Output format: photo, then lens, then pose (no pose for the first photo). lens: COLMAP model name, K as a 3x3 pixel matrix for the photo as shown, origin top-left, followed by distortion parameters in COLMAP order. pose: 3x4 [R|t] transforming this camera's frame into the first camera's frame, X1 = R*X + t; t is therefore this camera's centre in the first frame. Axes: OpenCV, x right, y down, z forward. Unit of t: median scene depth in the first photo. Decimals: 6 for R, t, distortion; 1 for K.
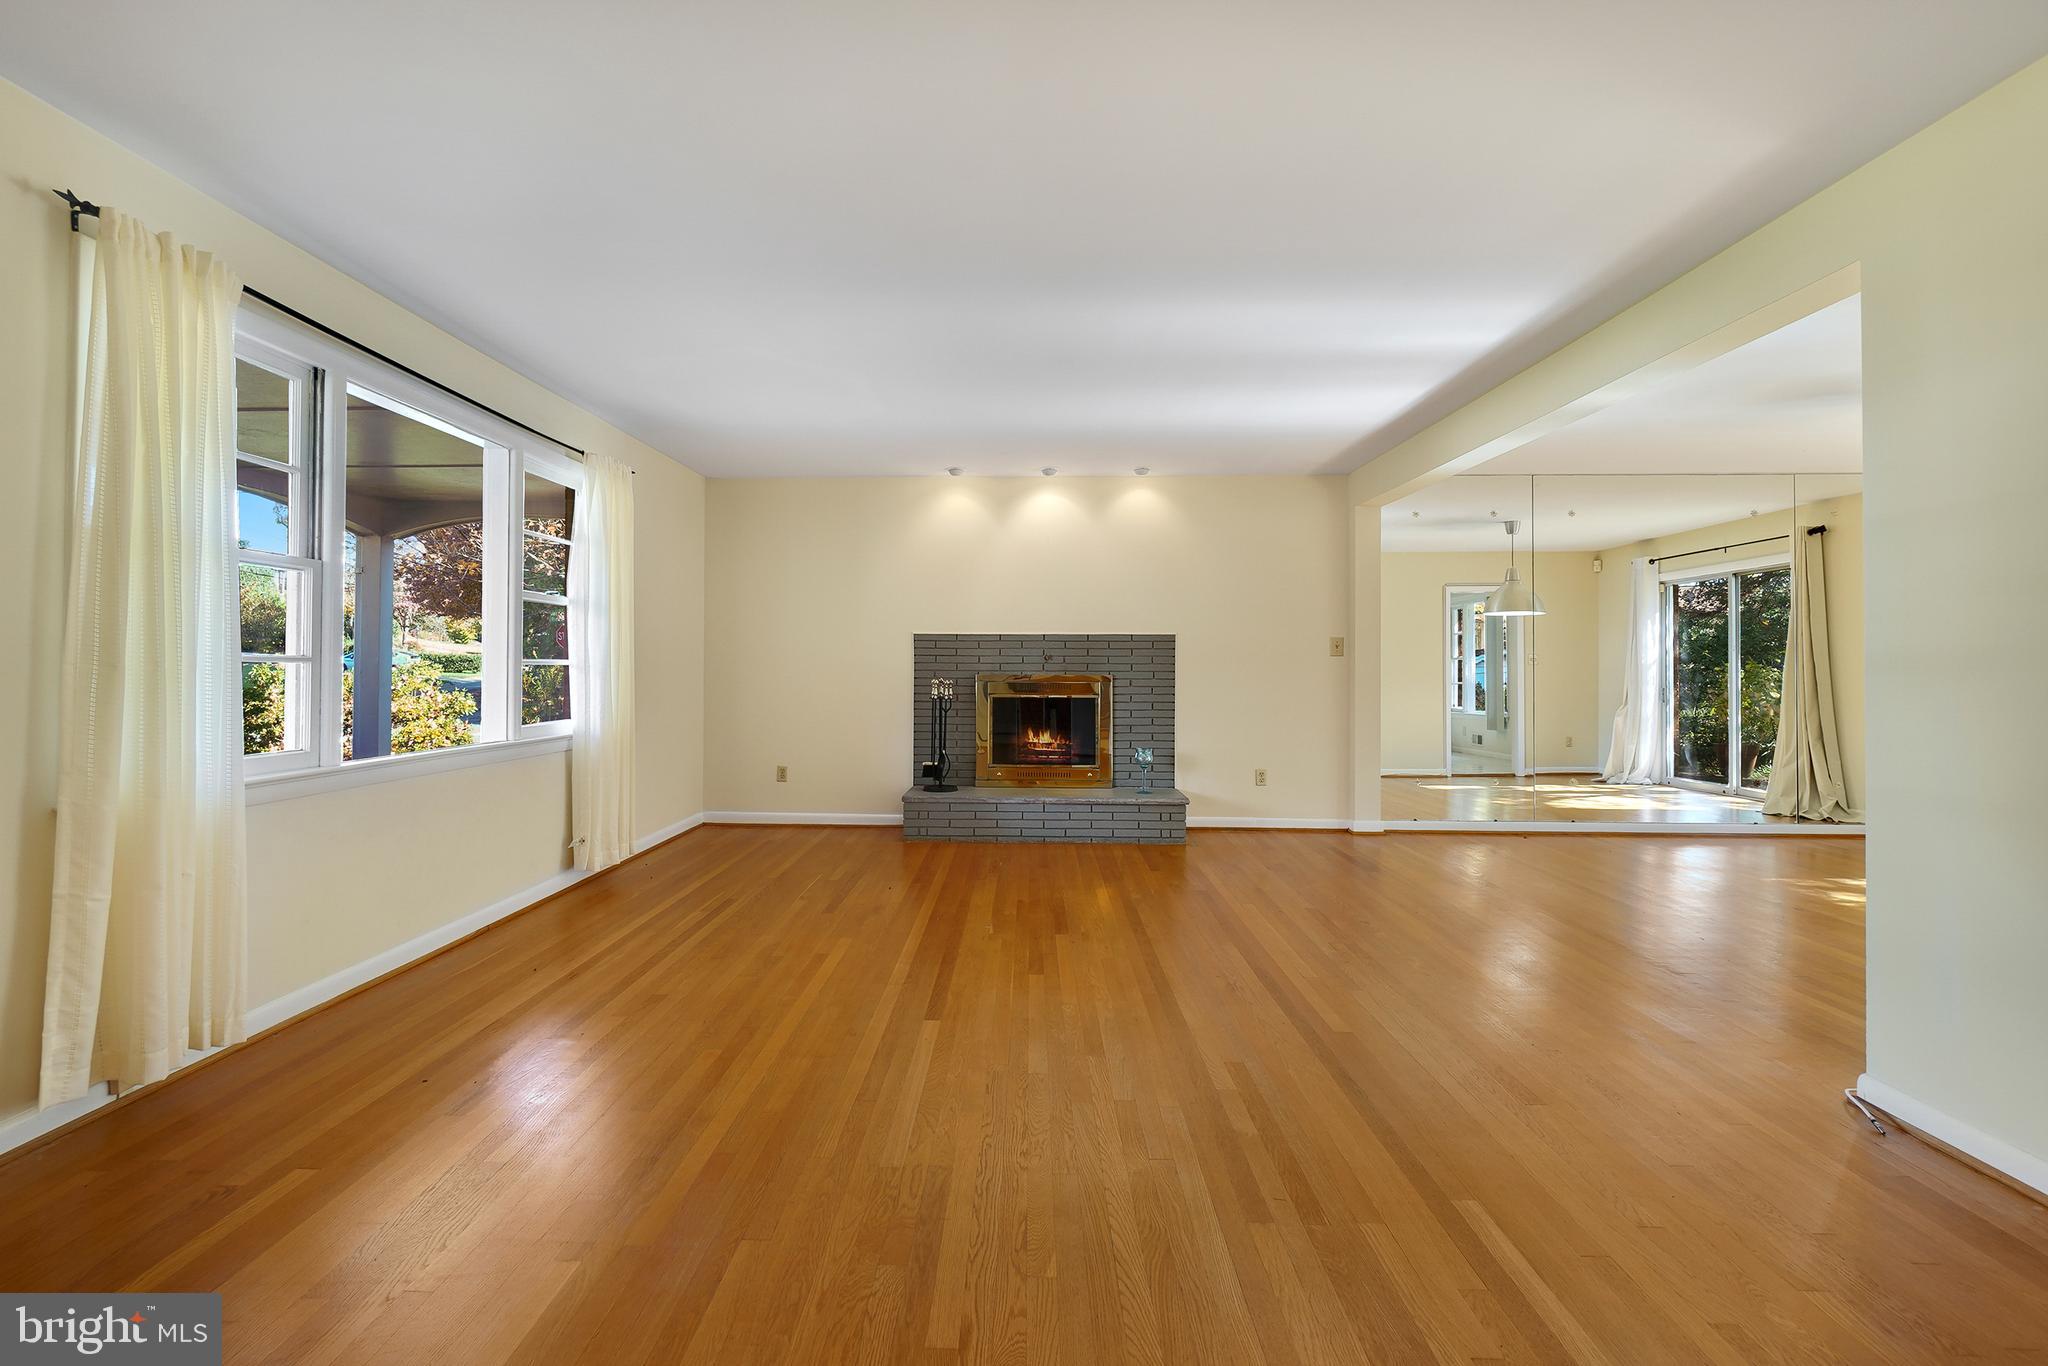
lens RADIAL K [[921.1, 0, 1015.1], [0, 921.1, 653.6], [0, 0, 1]] dist [-0.002153, -0.000241]
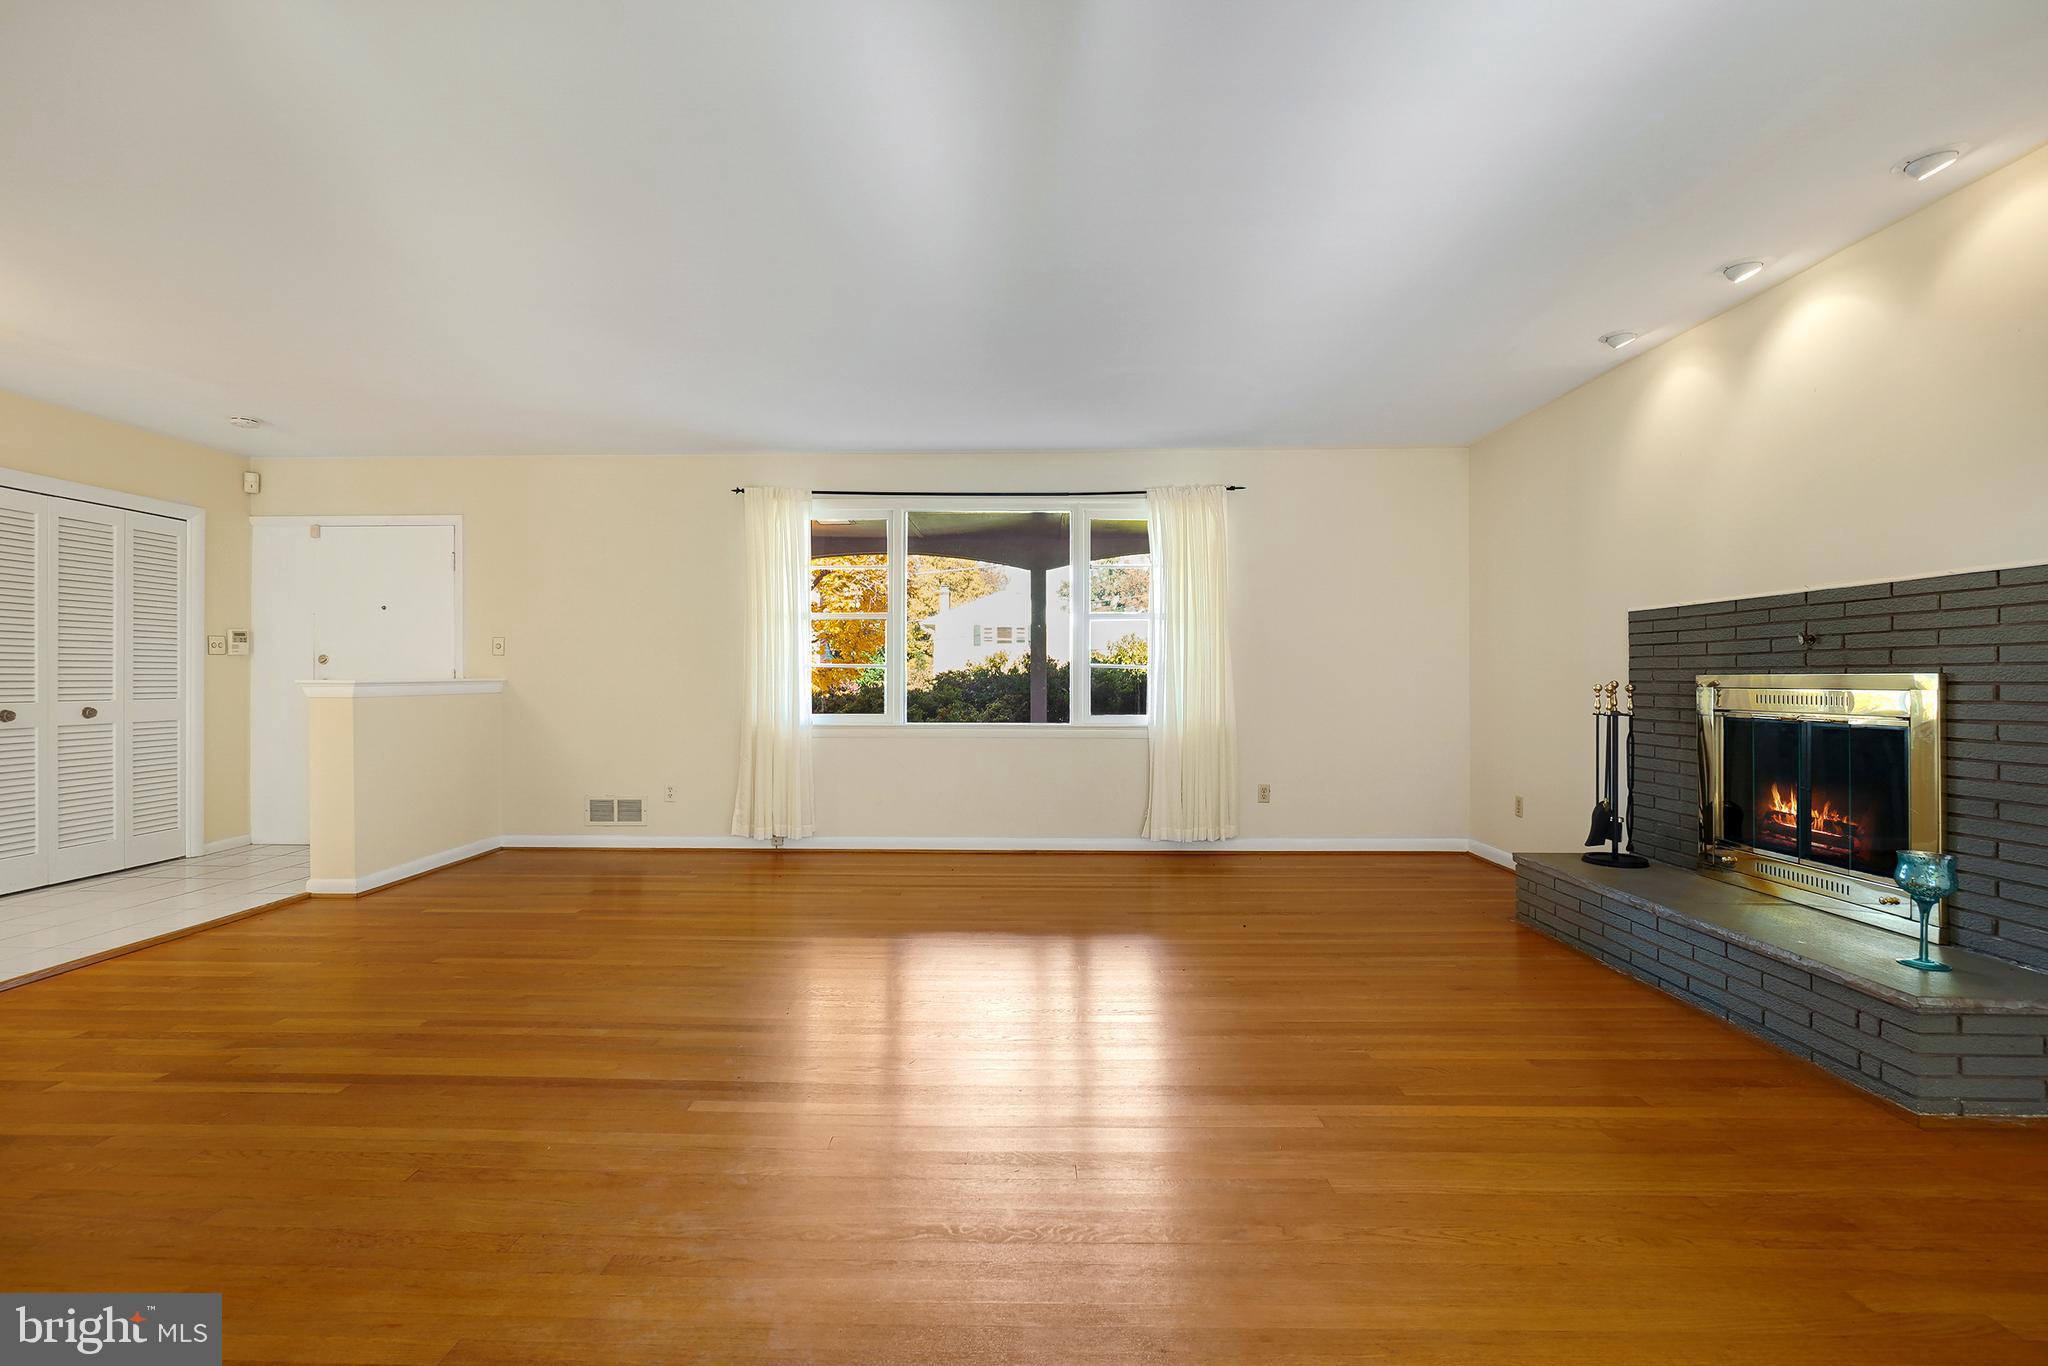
lens RADIAL K [[885.3, 0, 962.1], [0, 885.3, 685.0], [0, 0, 1]] dist [-0.002483, -0.000294]
pose [[-0.005454, 0.000919, -0.999985, 1.331314], [0.012686, 0.999919, 0.000850, 0.059425], [0.999905, -0.012681, -0.005465, 1.478311]]
